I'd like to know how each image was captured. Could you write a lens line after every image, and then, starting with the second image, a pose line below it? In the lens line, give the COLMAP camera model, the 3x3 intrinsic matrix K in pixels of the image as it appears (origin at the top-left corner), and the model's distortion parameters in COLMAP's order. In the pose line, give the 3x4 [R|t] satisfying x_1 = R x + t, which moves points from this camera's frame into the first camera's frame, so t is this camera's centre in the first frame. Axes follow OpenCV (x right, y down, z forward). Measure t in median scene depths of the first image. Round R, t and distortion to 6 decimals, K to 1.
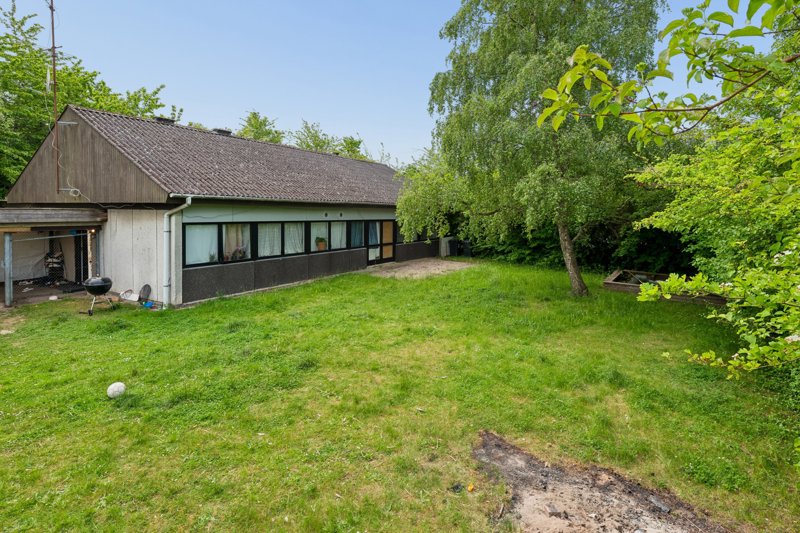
lens RADIAL K [[466.3, 0, 415.1], [0, 466.3, 232.5], [0, 0, 1]] dist [0.017216, -0.012430]
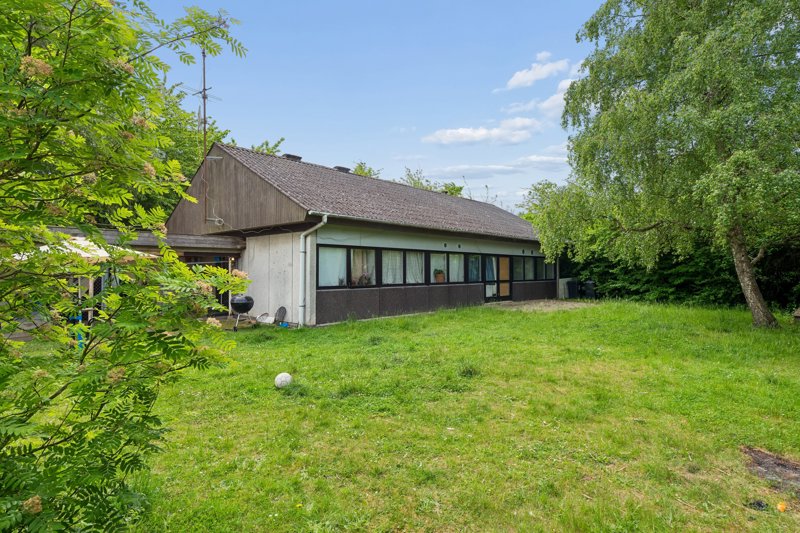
lens RADIAL K [[466.3, 0, 392.8], [0, 466.3, 271.9], [0, 0, 1]] dist [0.017216, -0.012430]
pose [[0.974150, -0.011076, -0.225632, -0.105890], [0.000049, 0.998808, -0.048815, 0.083800], [0.225903, 0.047542, 0.972989, 0.061213]]
